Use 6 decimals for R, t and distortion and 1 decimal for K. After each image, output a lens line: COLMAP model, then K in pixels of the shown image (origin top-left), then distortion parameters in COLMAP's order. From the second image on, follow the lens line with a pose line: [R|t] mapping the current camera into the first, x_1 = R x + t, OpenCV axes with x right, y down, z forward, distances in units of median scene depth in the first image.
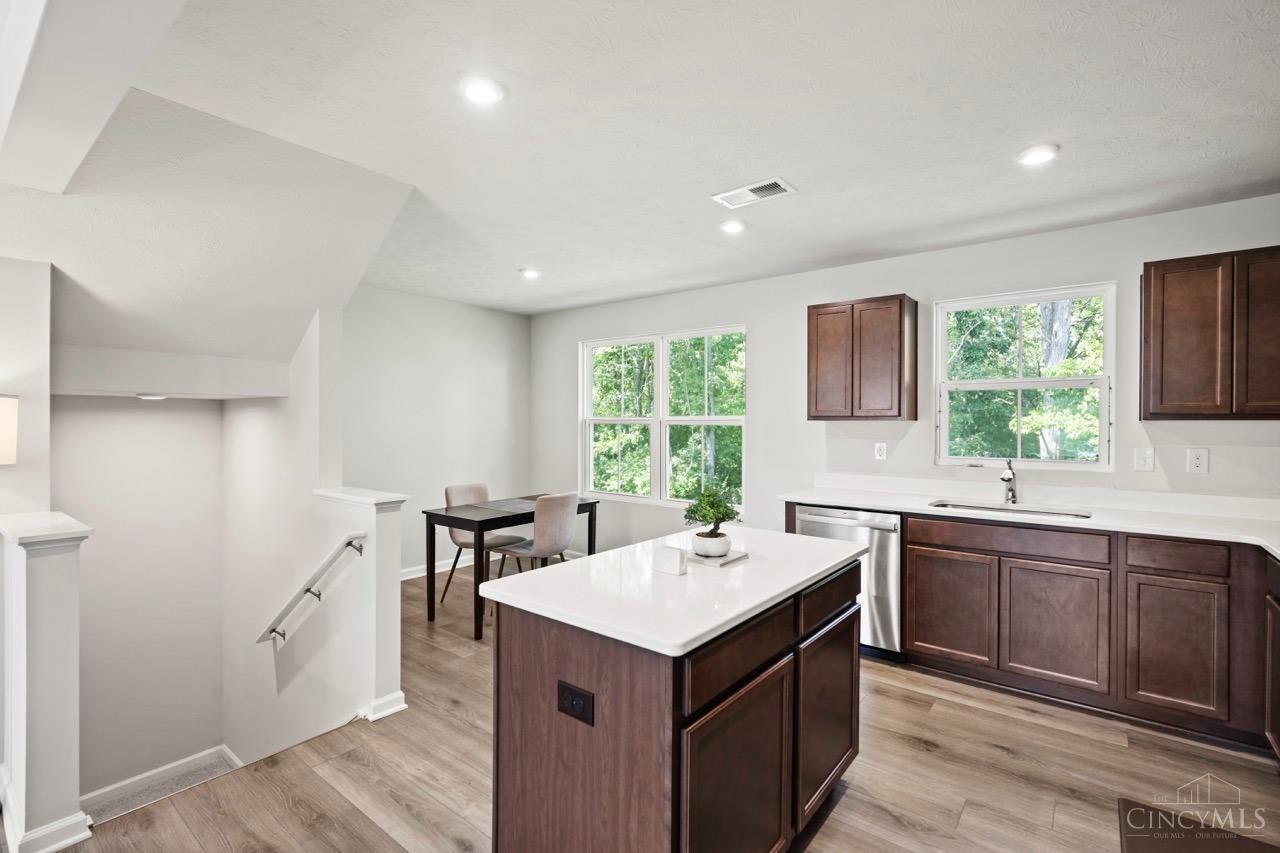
lens RADIAL K [[573.5, 0, 637.3], [0, 573.5, 426.3], [0, 0, 1]] dist [-0.000189, -0.000425]
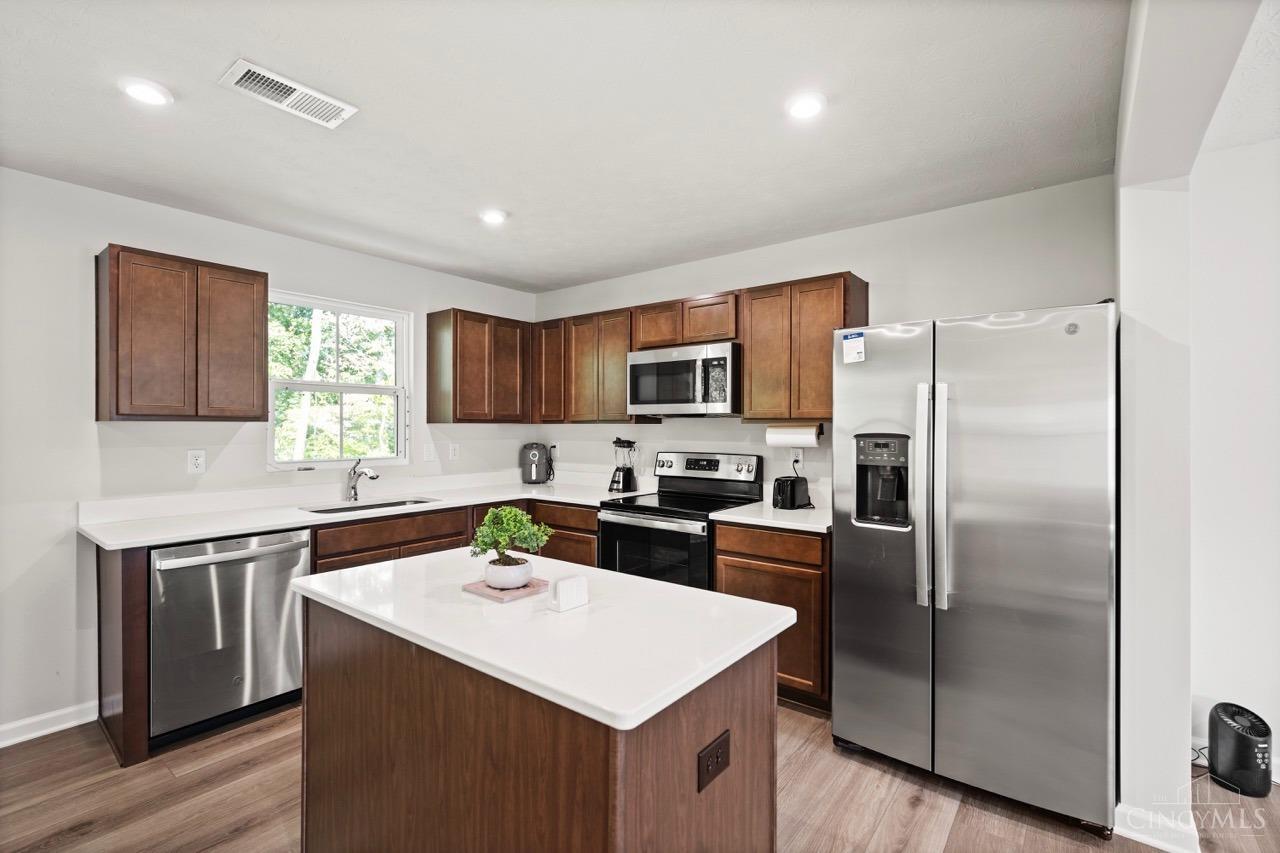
lens RADIAL K [[573.5, 0, 635.7], [0, 573.5, 425.6], [0, 0, 1]] dist [-0.000189, -0.000425]
pose [[-0.009408, -0.000462, 0.999956, -0.425623], [0.002991, 0.999995, 0.000491, -0.003713], [-0.999951, 0.002995, -0.009406, 0.504359]]
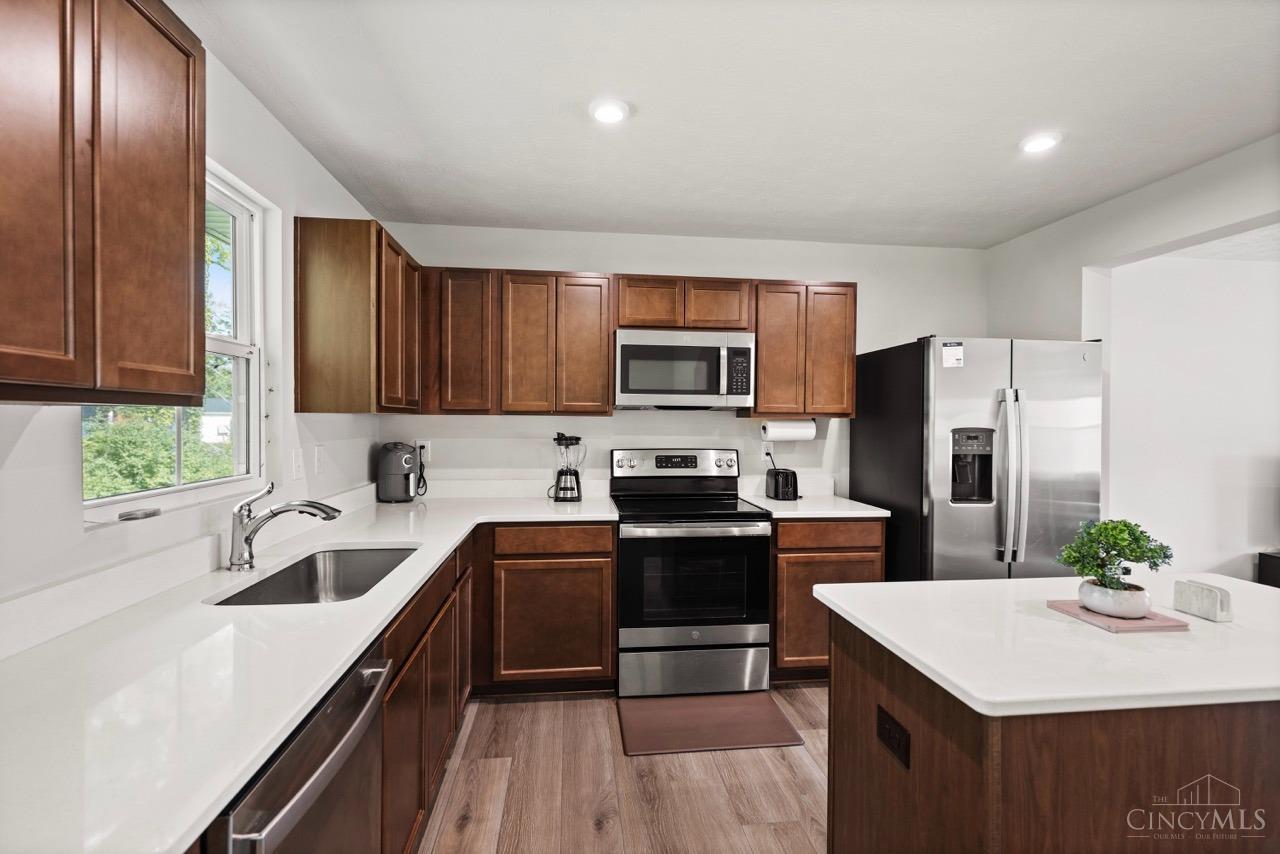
lens RADIAL K [[573.5, 0, 637.9], [0, 573.5, 428.6], [0, 0, 1]] dist [-0.000189, -0.000425]
pose [[-0.713485, -0.018395, 0.700429, 0.036145], [-0.005735, 0.999775, 0.020415, -0.006201], [-0.700647, 0.010549, -0.713430, 1.158635]]
